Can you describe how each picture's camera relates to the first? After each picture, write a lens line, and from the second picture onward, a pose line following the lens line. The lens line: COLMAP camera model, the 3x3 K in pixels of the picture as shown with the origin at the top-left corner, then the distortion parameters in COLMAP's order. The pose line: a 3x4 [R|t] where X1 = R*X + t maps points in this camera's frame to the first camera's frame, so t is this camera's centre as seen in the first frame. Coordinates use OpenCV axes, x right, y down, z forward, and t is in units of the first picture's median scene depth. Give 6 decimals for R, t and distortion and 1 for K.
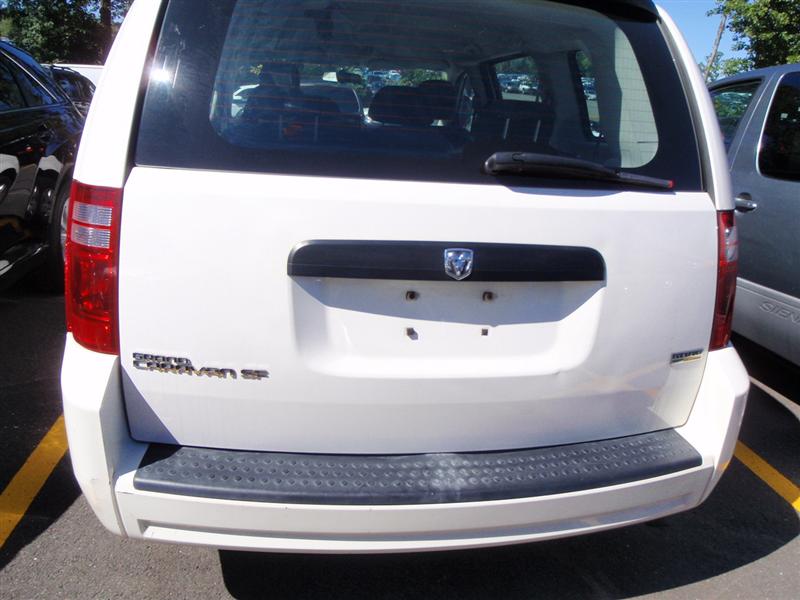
lens RADIAL K [[705.3, 0, 400.0], [0, 705.3, 300.0], [0, 0, 1]] dist [-0.043688, 0.008366]
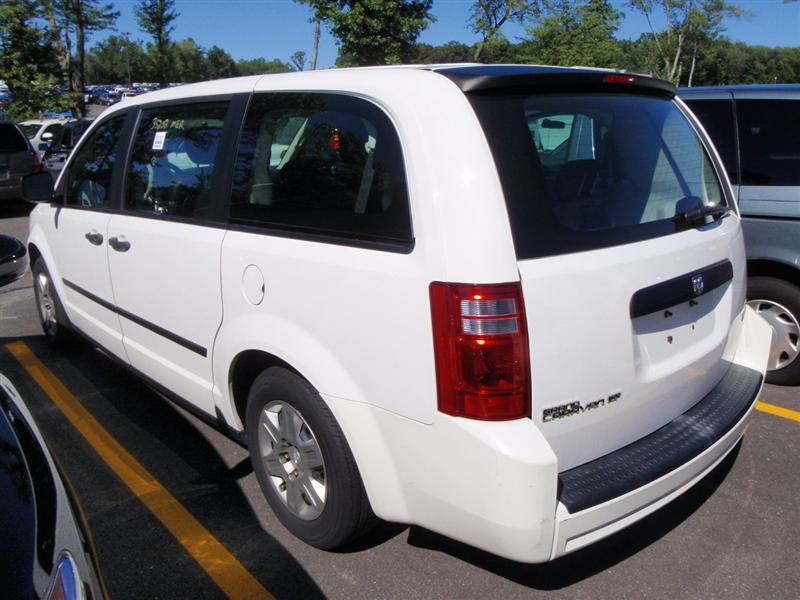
lens RADIAL K [[705.3, 0, 400.0], [0, 705.3, 300.0], [0, 0, 1]] dist [-0.043688, 0.008366]
pose [[0.828009, -0.218115, 0.516553, -1.131277], [0.216686, 0.974142, 0.063994, -0.235444], [-0.517154, 0.058942, 0.853860, 0.062996]]
